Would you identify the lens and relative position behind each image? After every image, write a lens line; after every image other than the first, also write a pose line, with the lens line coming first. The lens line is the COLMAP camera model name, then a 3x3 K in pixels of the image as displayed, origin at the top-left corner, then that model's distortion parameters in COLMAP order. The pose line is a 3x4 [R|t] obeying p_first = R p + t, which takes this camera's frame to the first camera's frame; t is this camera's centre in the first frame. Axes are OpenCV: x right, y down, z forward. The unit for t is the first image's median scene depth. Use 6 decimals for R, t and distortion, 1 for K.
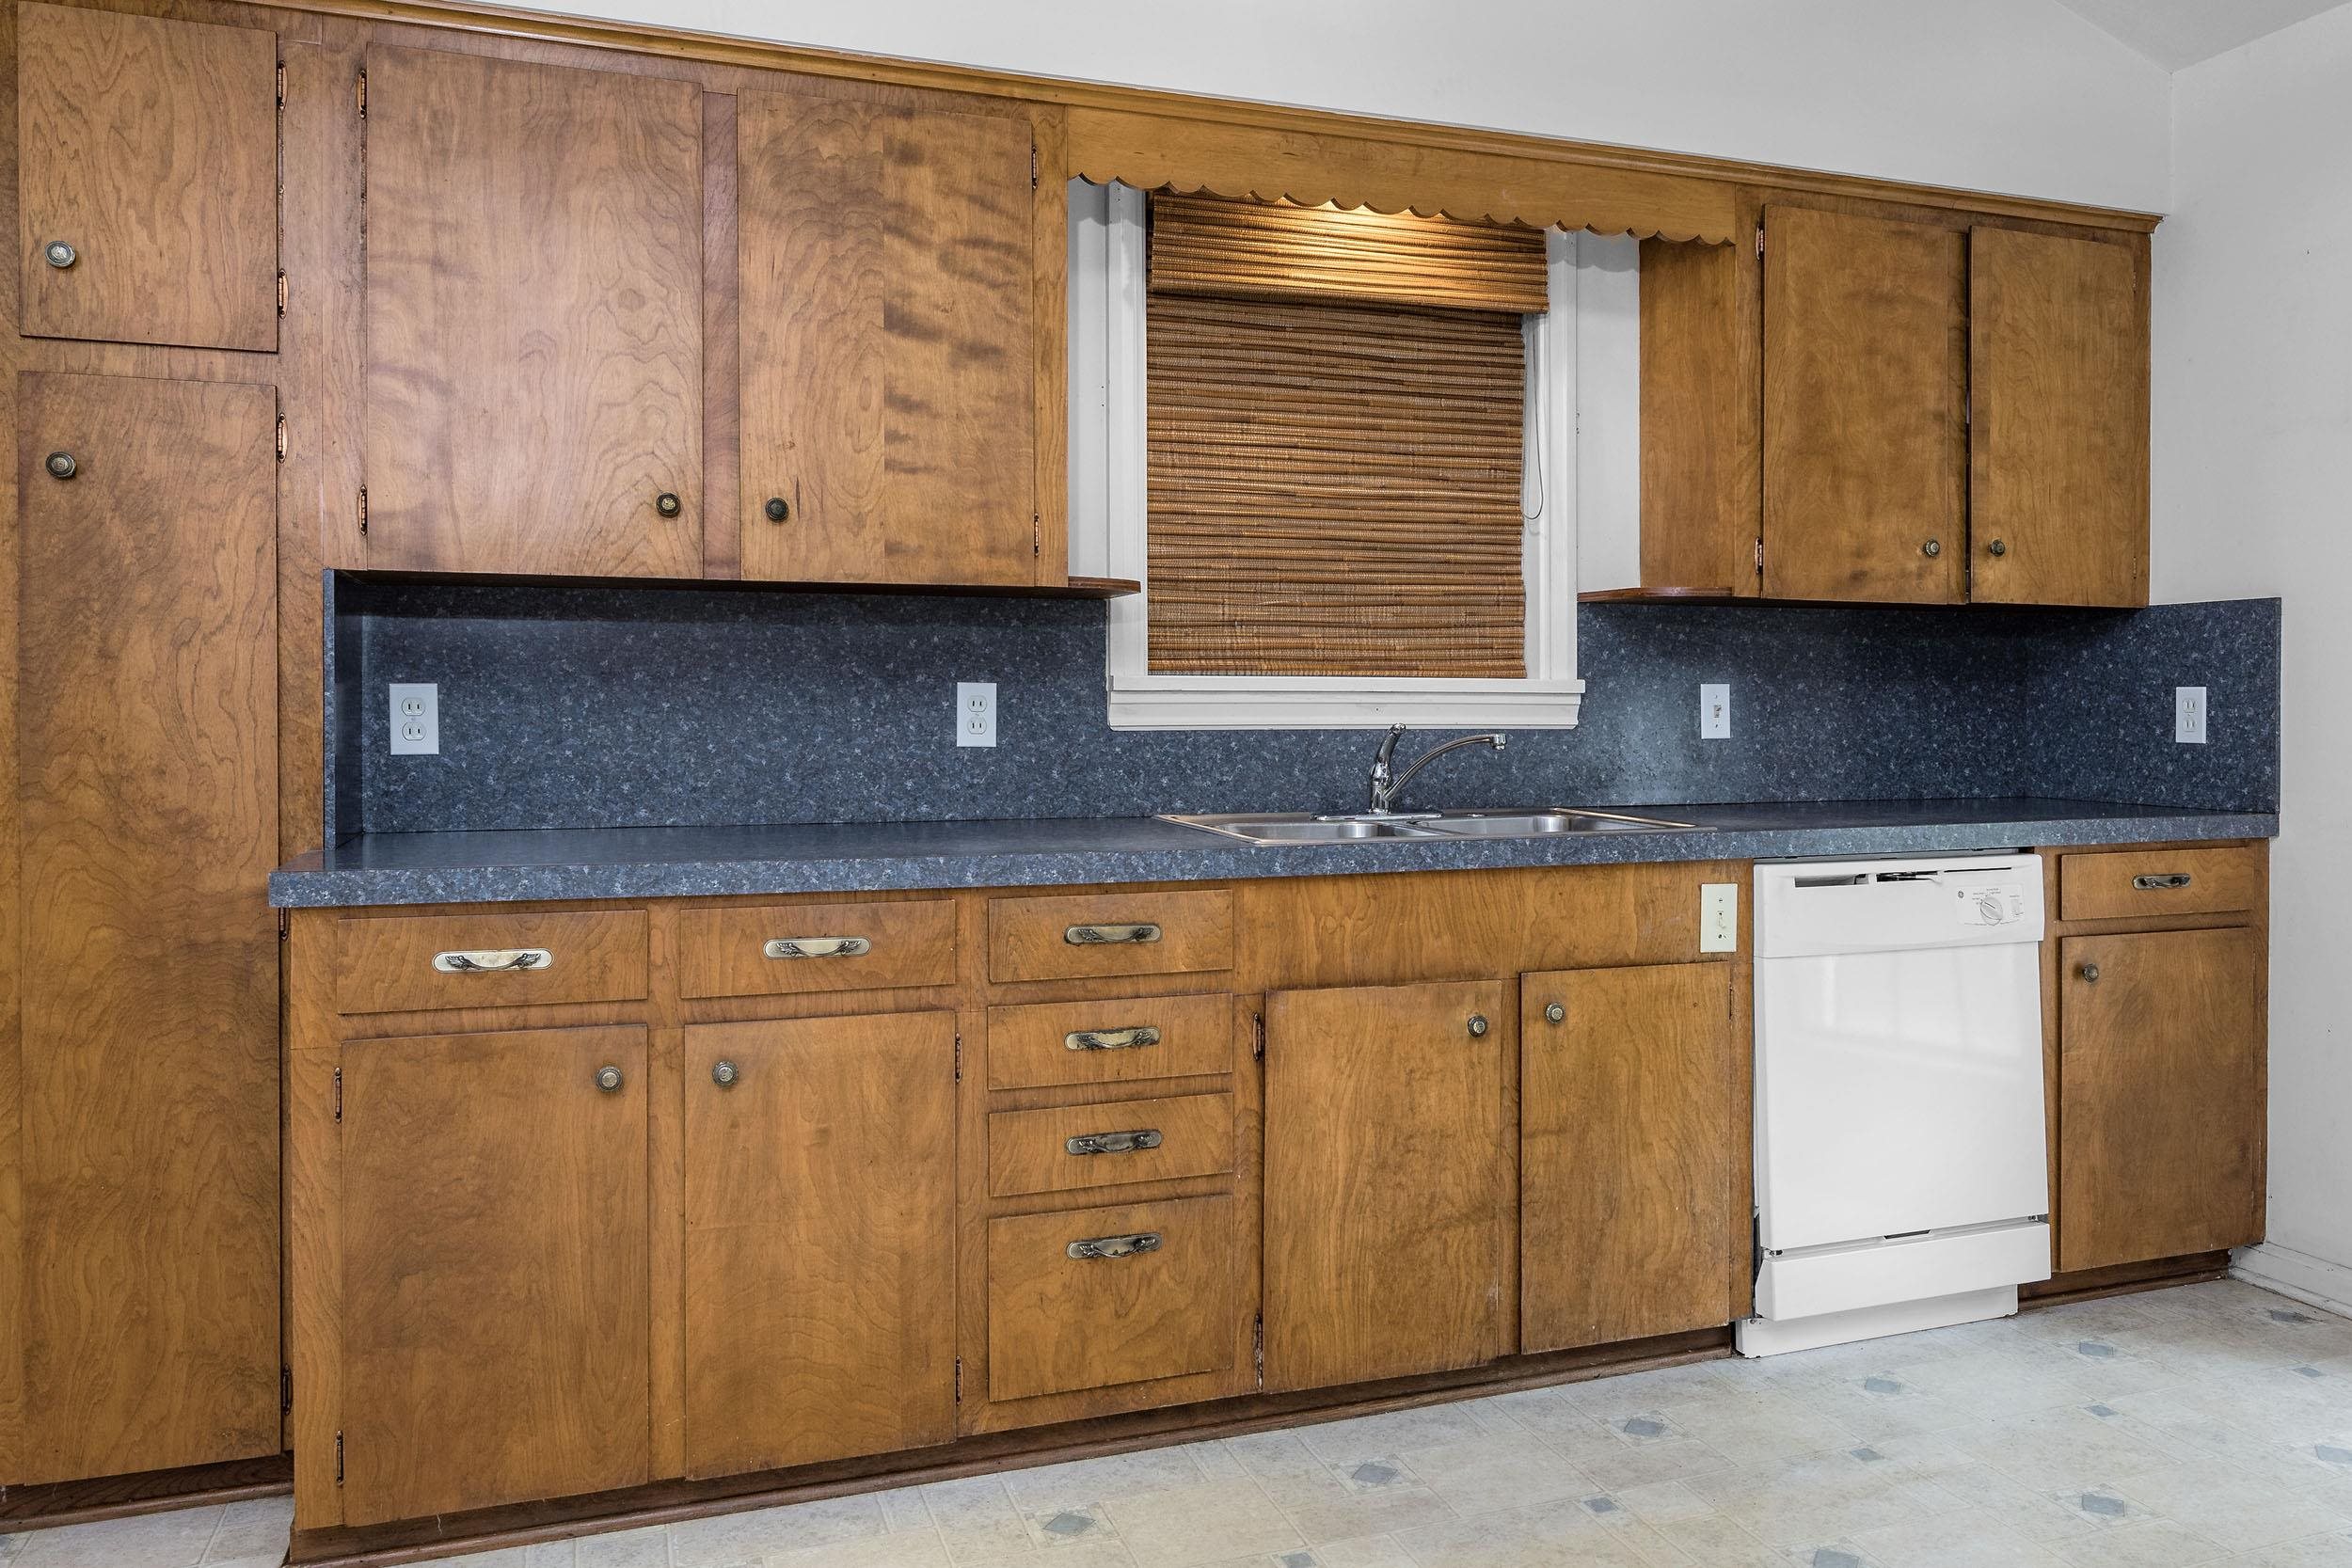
lens RADIAL K [[1857.4, 0, 1328.3], [0, 1857.4, 867.9], [0, 0, 1]] dist [0.000616, -0.001730]
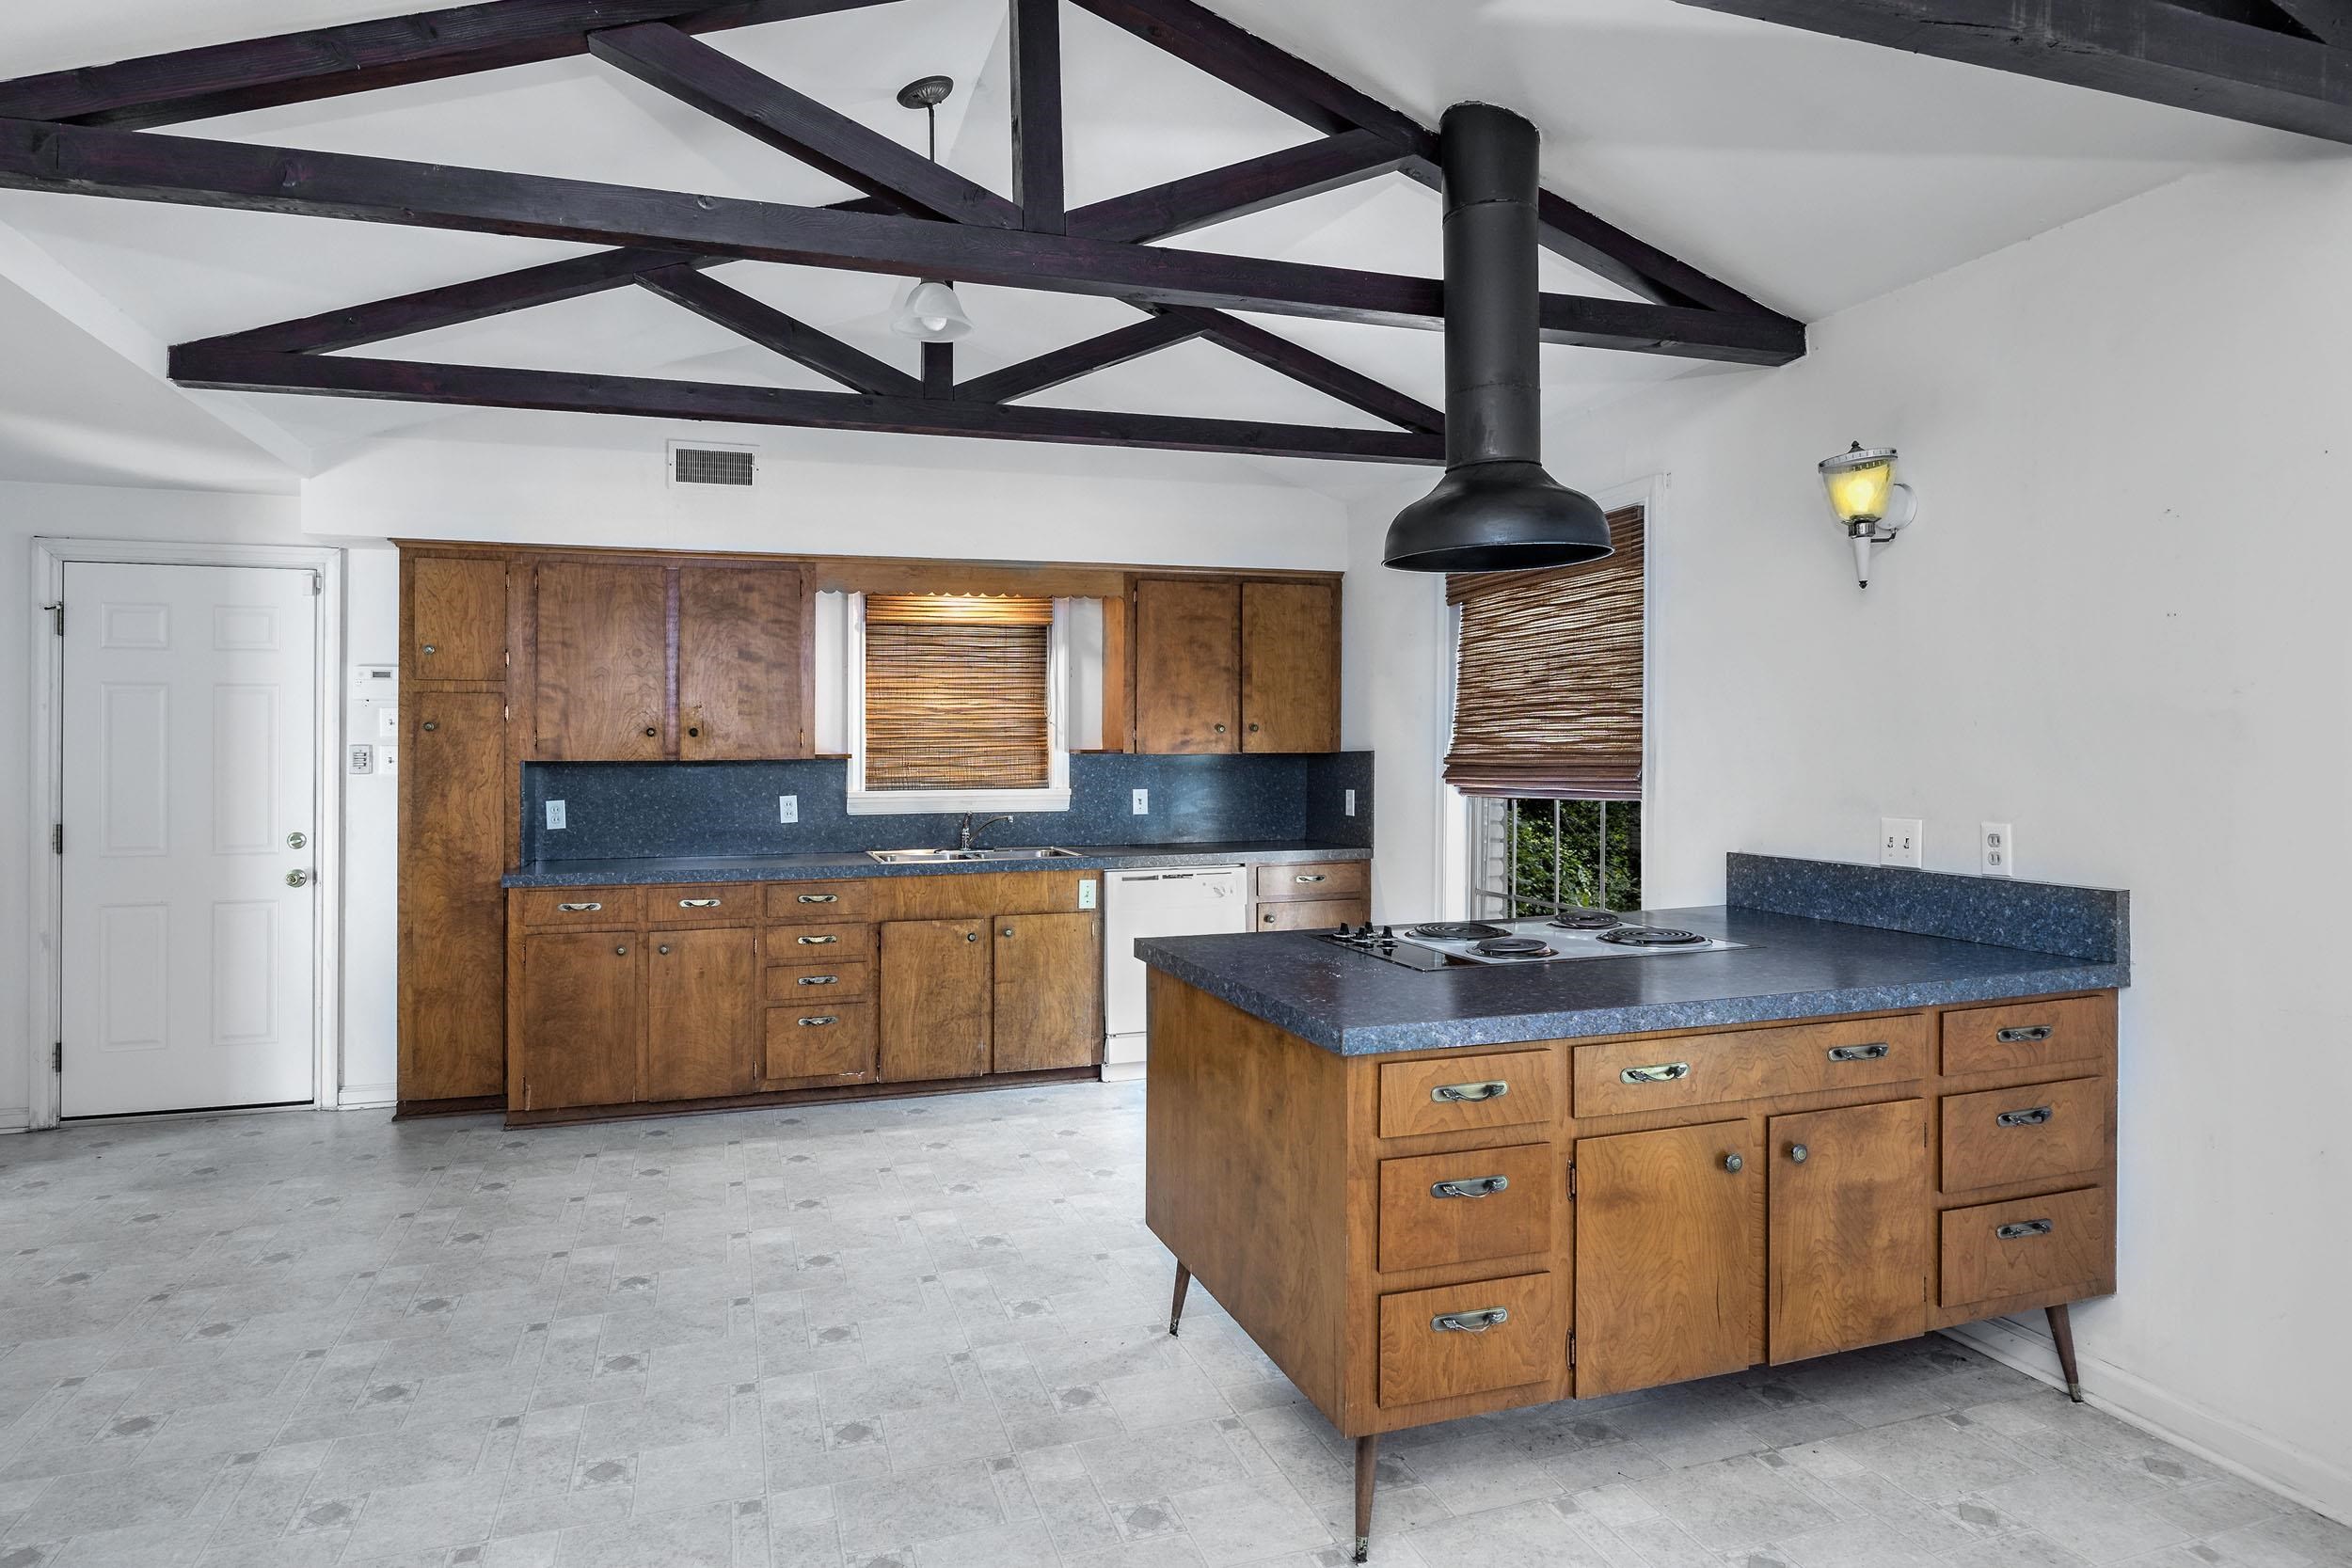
lens RADIAL K [[1322.4, 0, 1124.2], [0, 1322.4, 849.1], [0, 0, 1]] dist [-0.006850, -0.000092]
pose [[0.997795, -0.005262, -0.066162, 0.414864], [0.003527, 0.999648, -0.026312, 0.016182], [0.066277, 0.026021, 0.997462, -0.769187]]
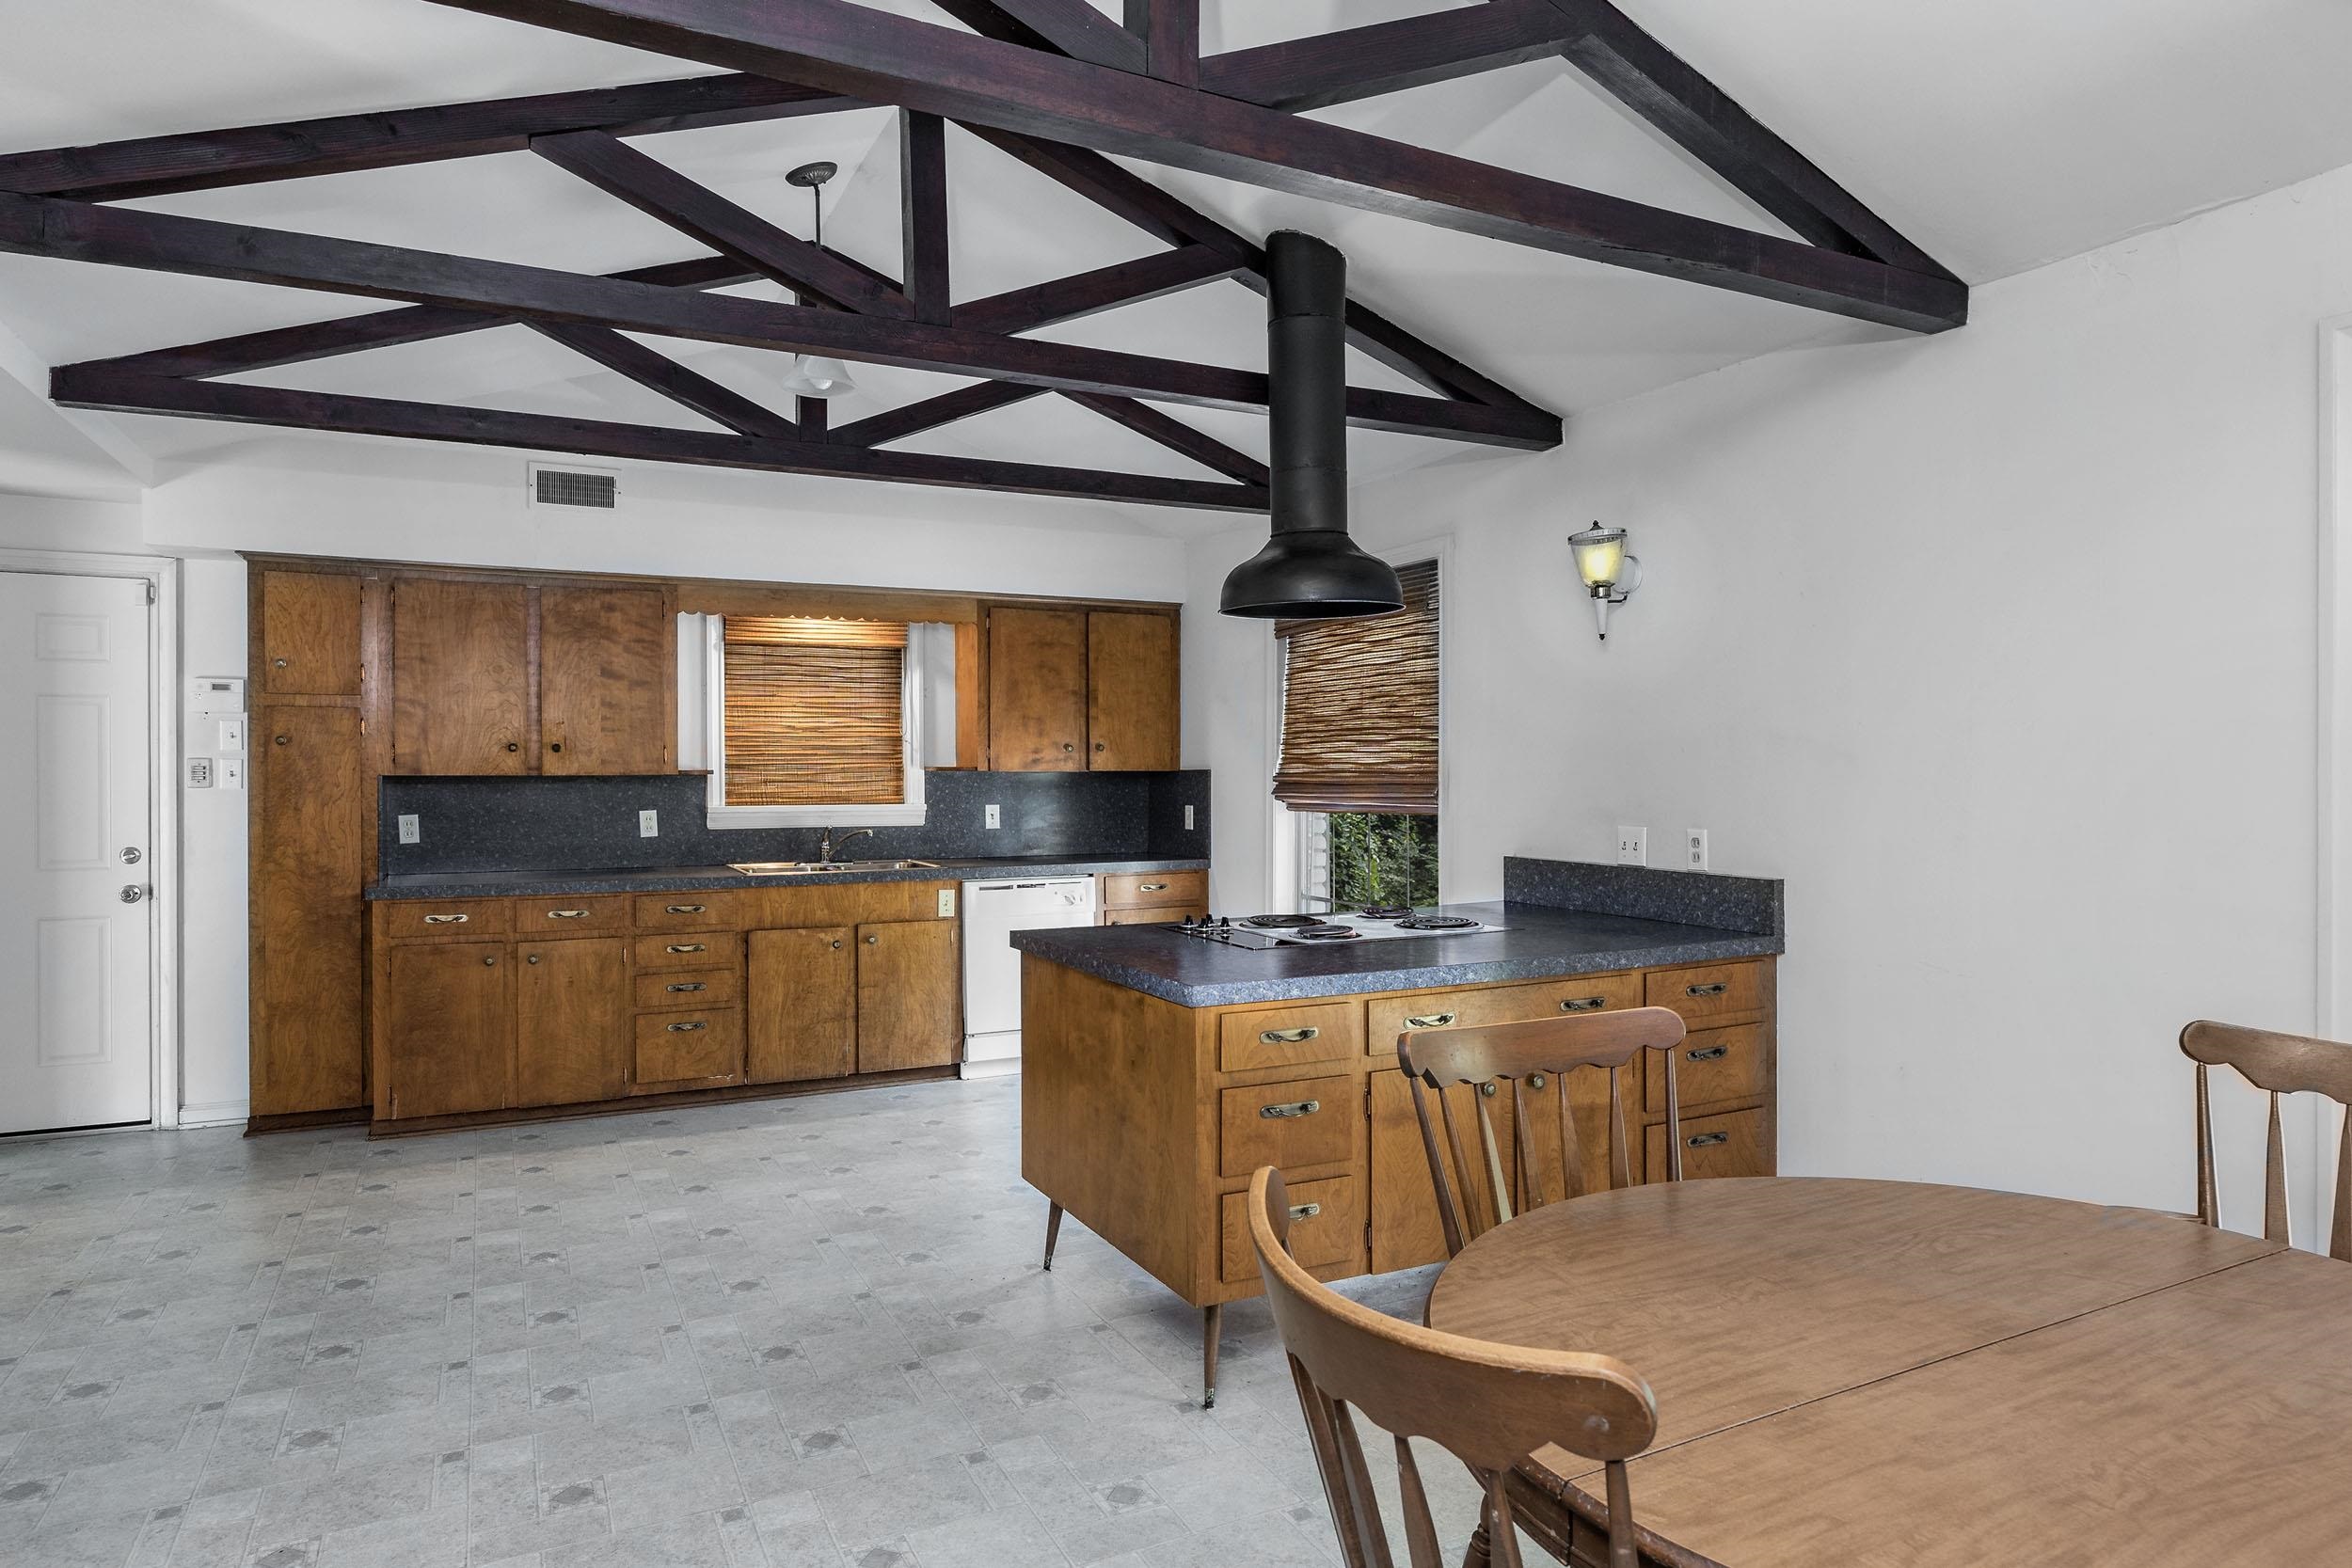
lens RADIAL K [[1367.7, 0, 1162.5], [0, 1367.7, 866.8], [0, 0, 1]] dist [-0.001533, -0.000639]
pose [[0.996156, -0.011175, 0.086883, 0.383886], [0.013599, 0.999533, -0.027357, 0.036789], [-0.086537, 0.028433, 0.995843, -0.984094]]
